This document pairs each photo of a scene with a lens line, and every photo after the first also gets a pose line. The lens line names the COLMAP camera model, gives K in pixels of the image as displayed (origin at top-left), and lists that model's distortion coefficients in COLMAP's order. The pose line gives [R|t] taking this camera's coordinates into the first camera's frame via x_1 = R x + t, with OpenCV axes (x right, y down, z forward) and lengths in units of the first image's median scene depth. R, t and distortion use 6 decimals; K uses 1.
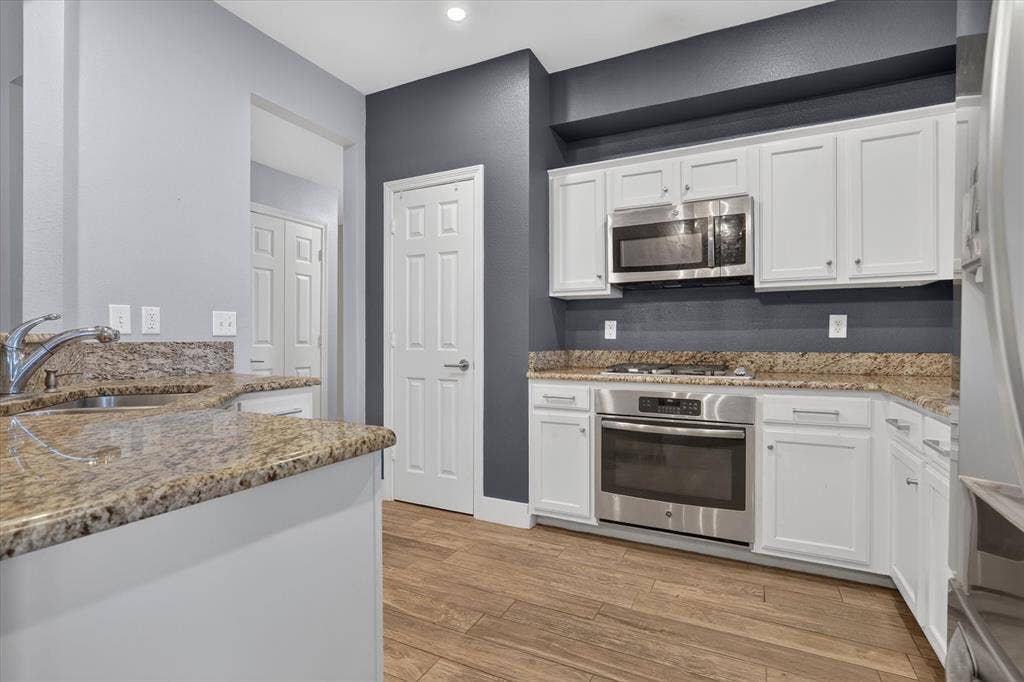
lens RADIAL K [[490.2, 0, 504.8], [0, 490.2, 342.8], [0, 0, 1]] dist [-0.001836, 0.000462]
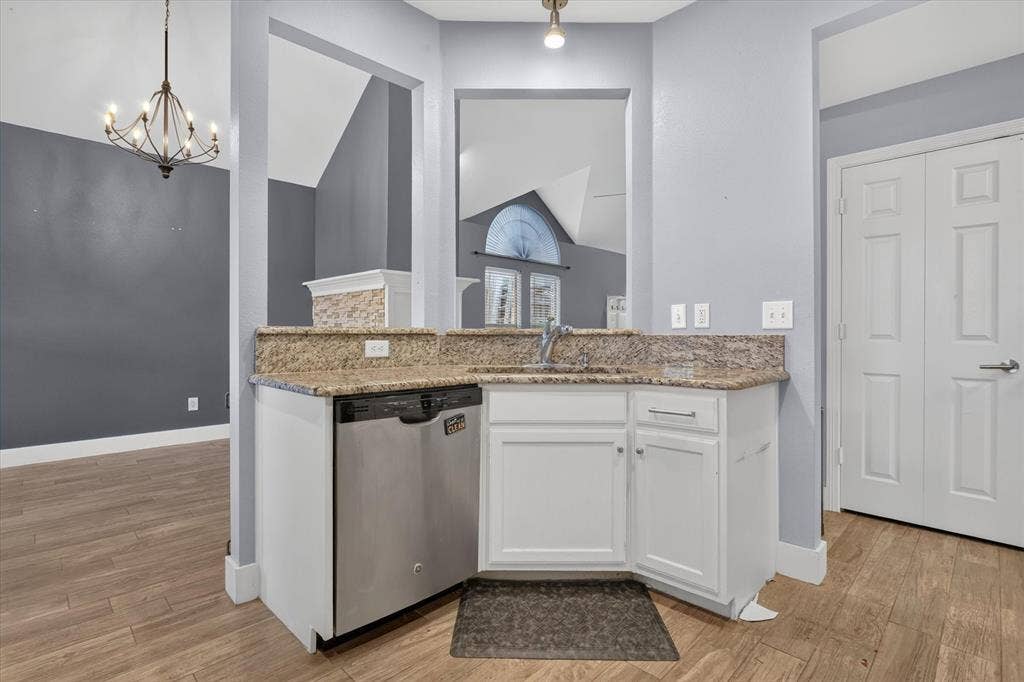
lens RADIAL K [[490.2, 0, 512.1], [0, 490.2, 334.5], [0, 0, 1]] dist [-0.001836, 0.000462]
pose [[-0.308724, 0.001417, -0.951151, 0.409465], [-0.005081, 0.999982, 0.003139, -0.003964], [0.951138, 0.005802, -0.308712, 0.780748]]
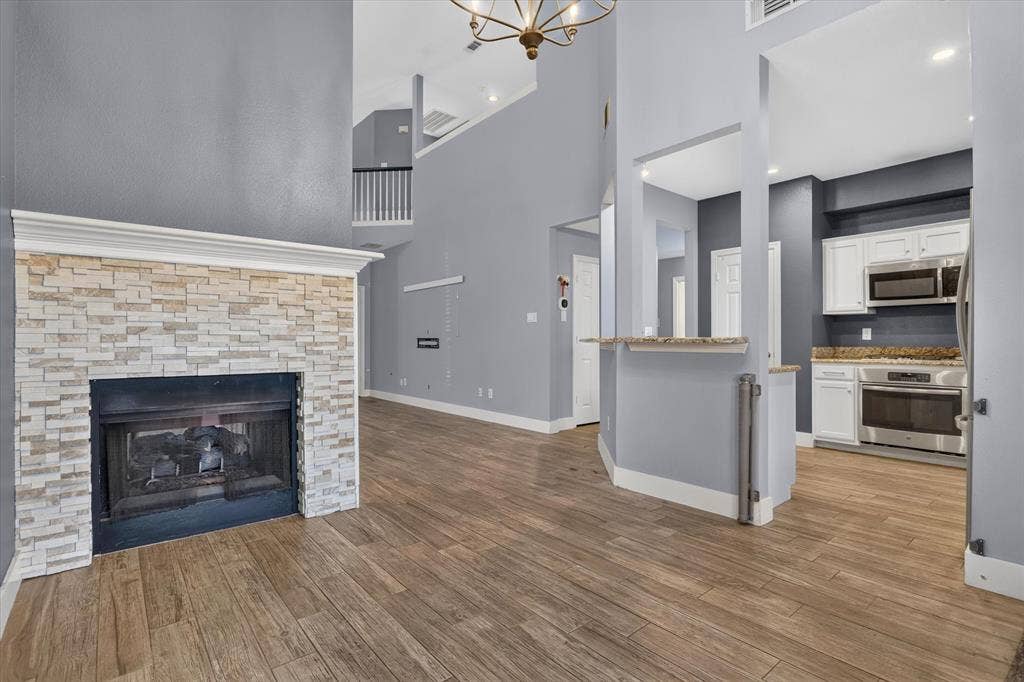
lens RADIAL K [[490.2, 0, 508.3], [0, 490.2, 342.9], [0, 0, 1]] dist [-0.001836, 0.000462]
pose [[0.921896, 0.000940, -0.387437, -0.291040], [-0.002838, 0.999987, -0.004327, 0.014754], [0.387428, 0.005088, 0.921886, -1.108260]]
